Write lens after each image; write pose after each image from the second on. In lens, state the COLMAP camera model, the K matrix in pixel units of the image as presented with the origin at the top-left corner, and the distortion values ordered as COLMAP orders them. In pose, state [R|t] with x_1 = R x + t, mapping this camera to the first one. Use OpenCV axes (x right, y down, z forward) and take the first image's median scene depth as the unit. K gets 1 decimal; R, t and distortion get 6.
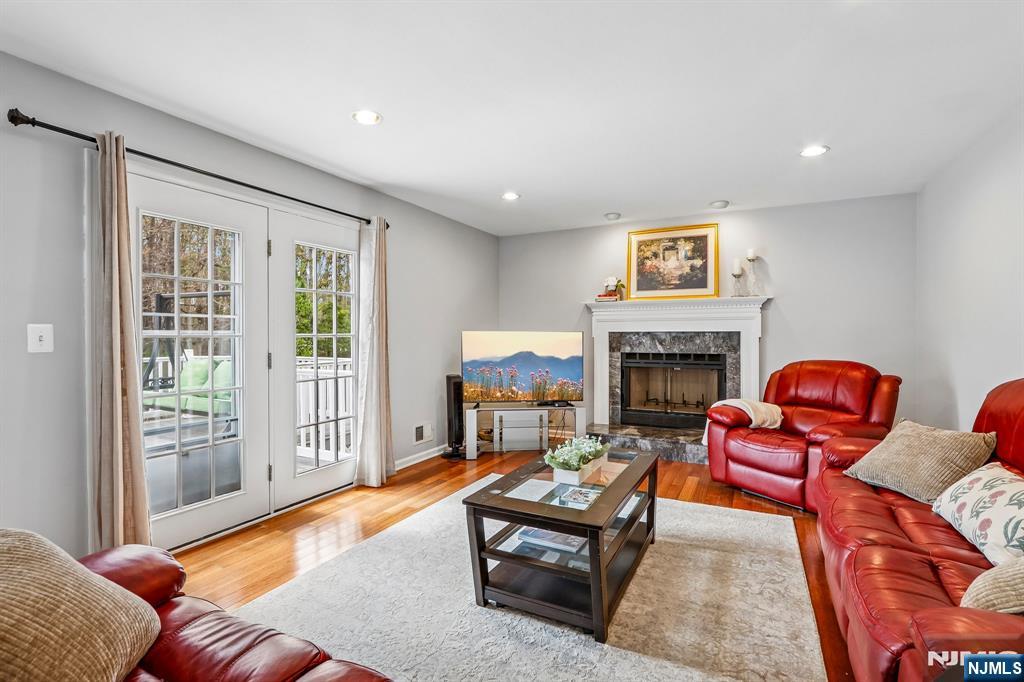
lens RADIAL K [[473.7, 0, 511.1], [0, 473.7, 339.0], [0, 0, 1]] dist [-0.023607, 0.000092]
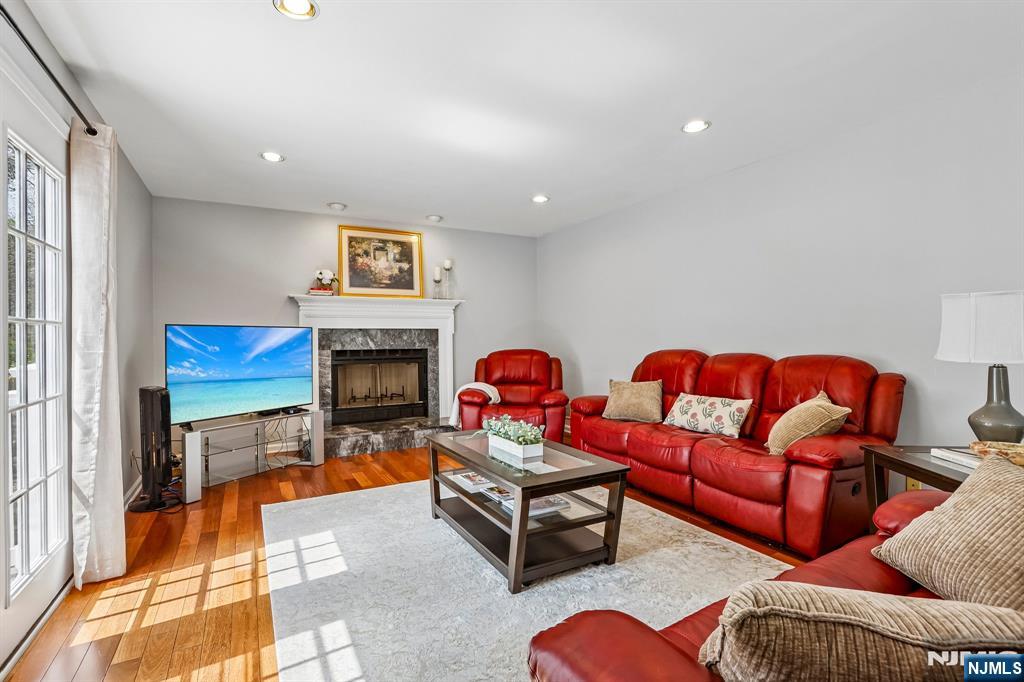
lens RADIAL K [[473.7, 0, 503.3], [0, 473.7, 335.8], [0, 0, 1]] dist [-0.023607, 0.000092]
pose [[0.554850, 0.002023, 0.831948, -0.385800], [0.012050, 0.999873, -0.010468, 0.014823], [-0.831863, 0.015833, 0.554755, 0.197654]]
